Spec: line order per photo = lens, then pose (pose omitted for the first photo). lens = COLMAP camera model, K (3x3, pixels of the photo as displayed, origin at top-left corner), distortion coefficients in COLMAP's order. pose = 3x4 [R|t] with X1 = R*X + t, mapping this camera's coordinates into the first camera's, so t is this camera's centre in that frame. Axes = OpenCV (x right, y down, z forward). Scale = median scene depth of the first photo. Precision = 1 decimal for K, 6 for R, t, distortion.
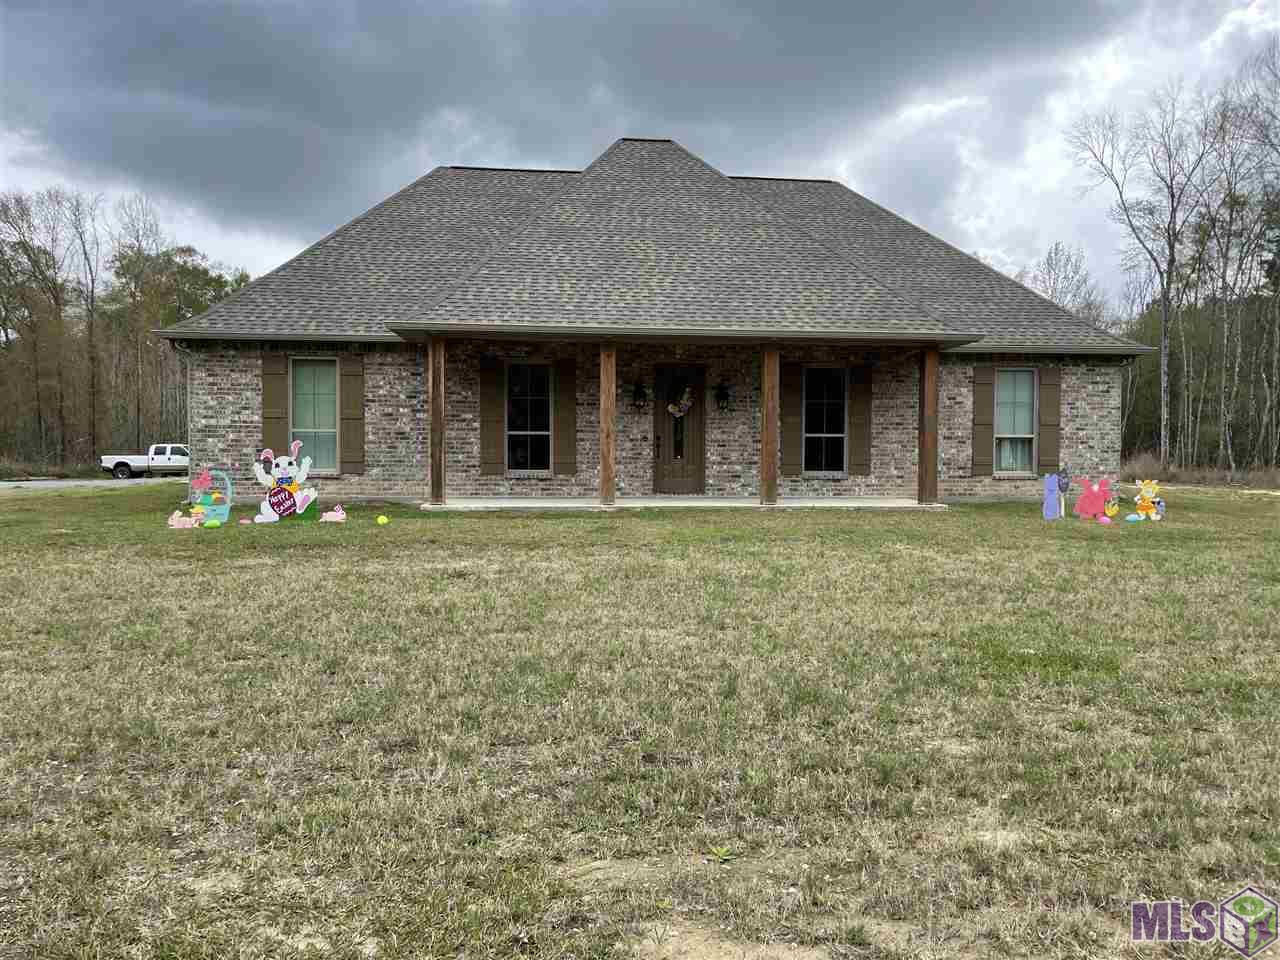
lens RADIAL K [[962.5, 0, 654.4], [0, 962.5, 481.6], [0, 0, 1]] dist [0.077787, -0.110390]
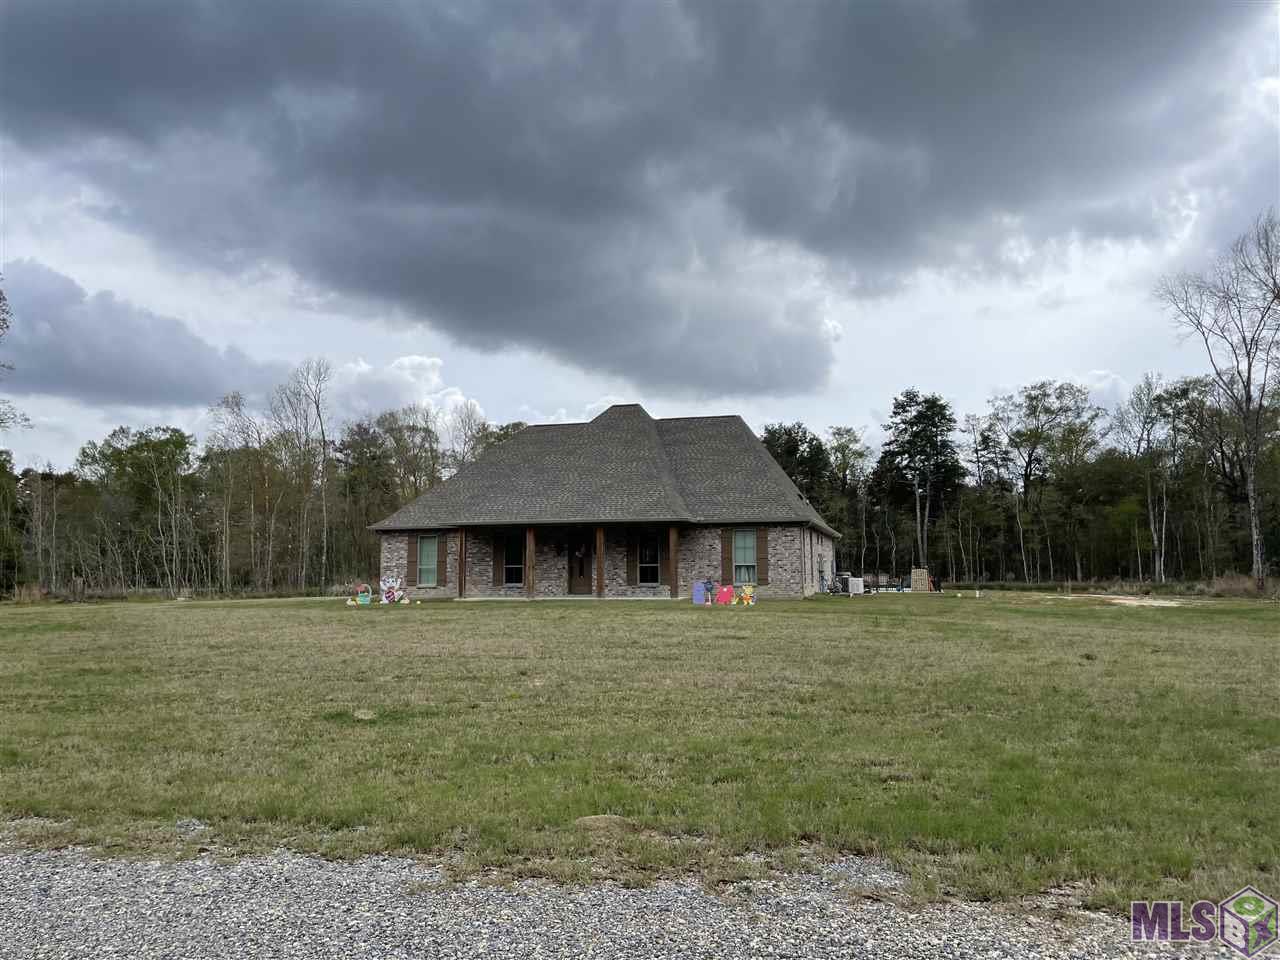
lens RADIAL K [[962.5, 0, 654.4], [0, 962.5, 481.6], [0, 0, 1]] dist [0.077787, -0.110390]
pose [[0.936422, -0.044292, -0.348069, 0.916846], [0.000593, 0.992199, -0.124662, 0.030634], [0.350876, 0.116530, 0.929143, -0.917502]]
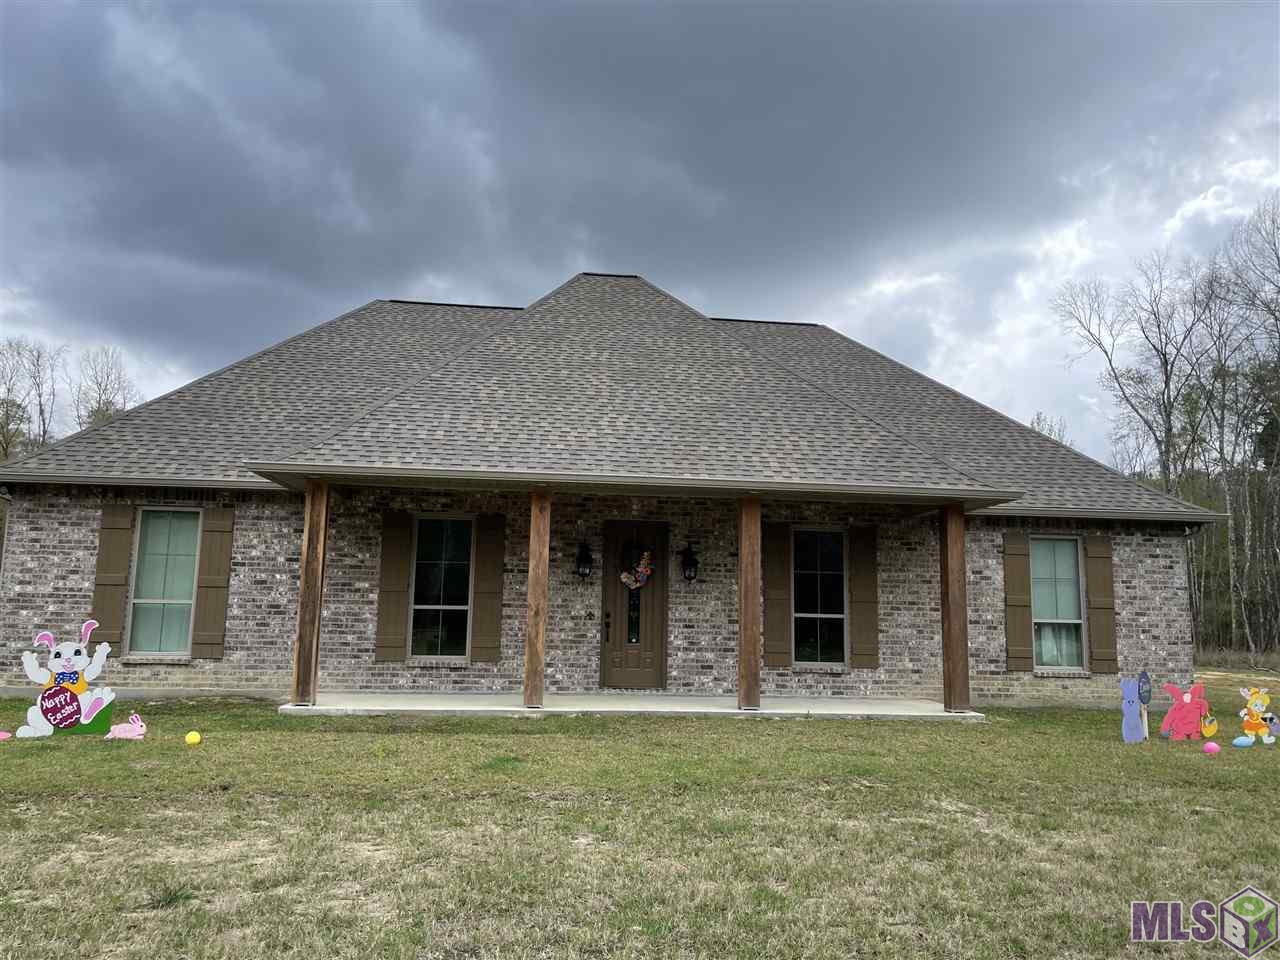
lens RADIAL K [[966.5, 0, 641.4], [0, 966.5, 471.5], [0, 0, 1]] dist [0.078153, -0.102063]
pose [[0.999864, 0.016078, 0.003759, 0.026578], [-0.015158, 0.984061, -0.177183, -0.021446], [-0.006548, 0.177102, 0.984171, 0.202006]]
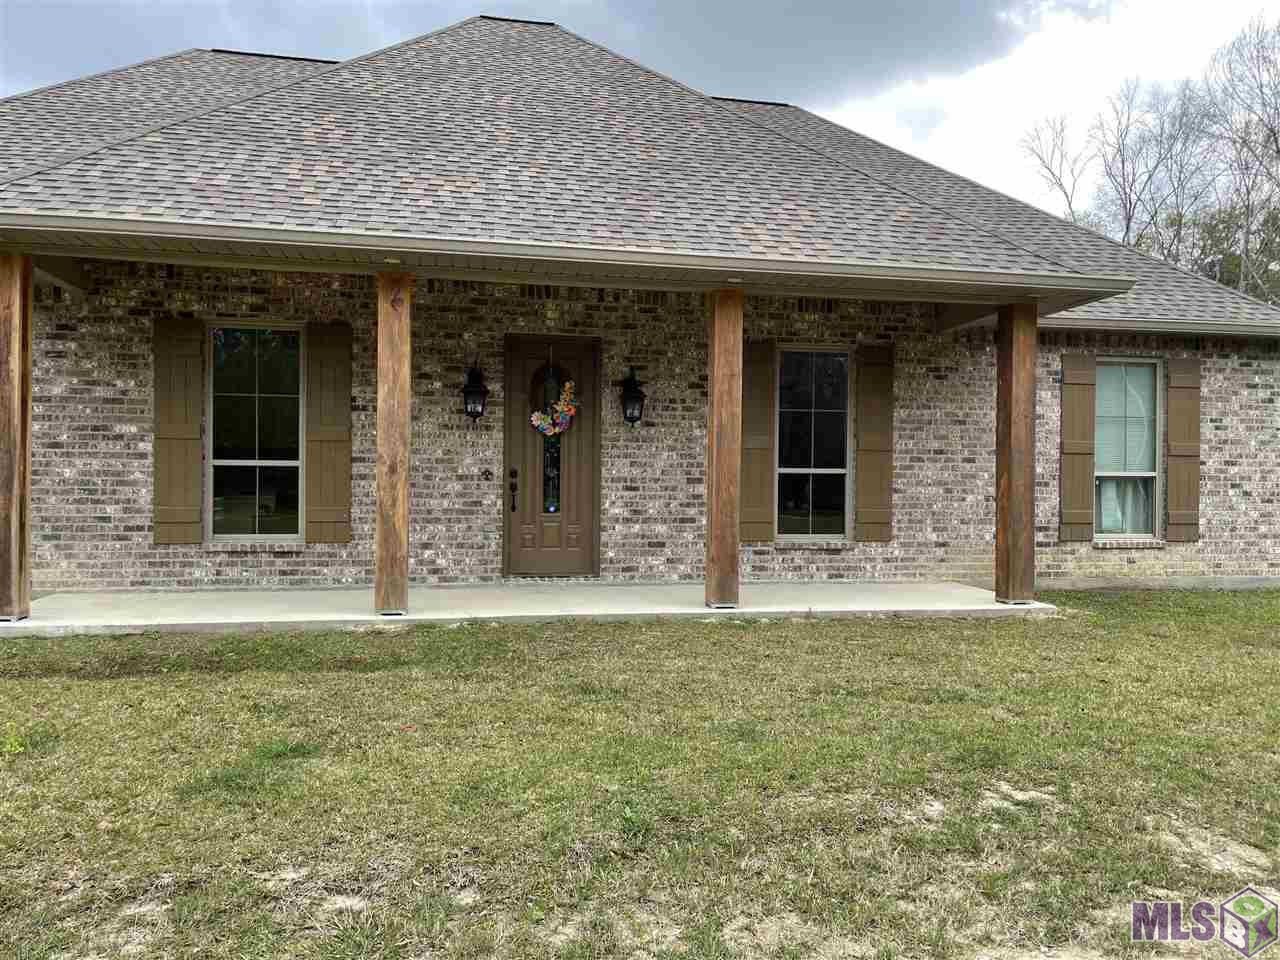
lens RADIAL K [[962.5, 0, 654.4], [0, 962.5, 481.6], [0, 0, 1]] dist [0.077787, -0.110390]
pose [[0.995729, 0.004930, 0.092193, 0.033057], [-0.002094, 0.999522, -0.030829, -0.024464], [-0.092301, 0.030504, 0.995264, 0.455132]]
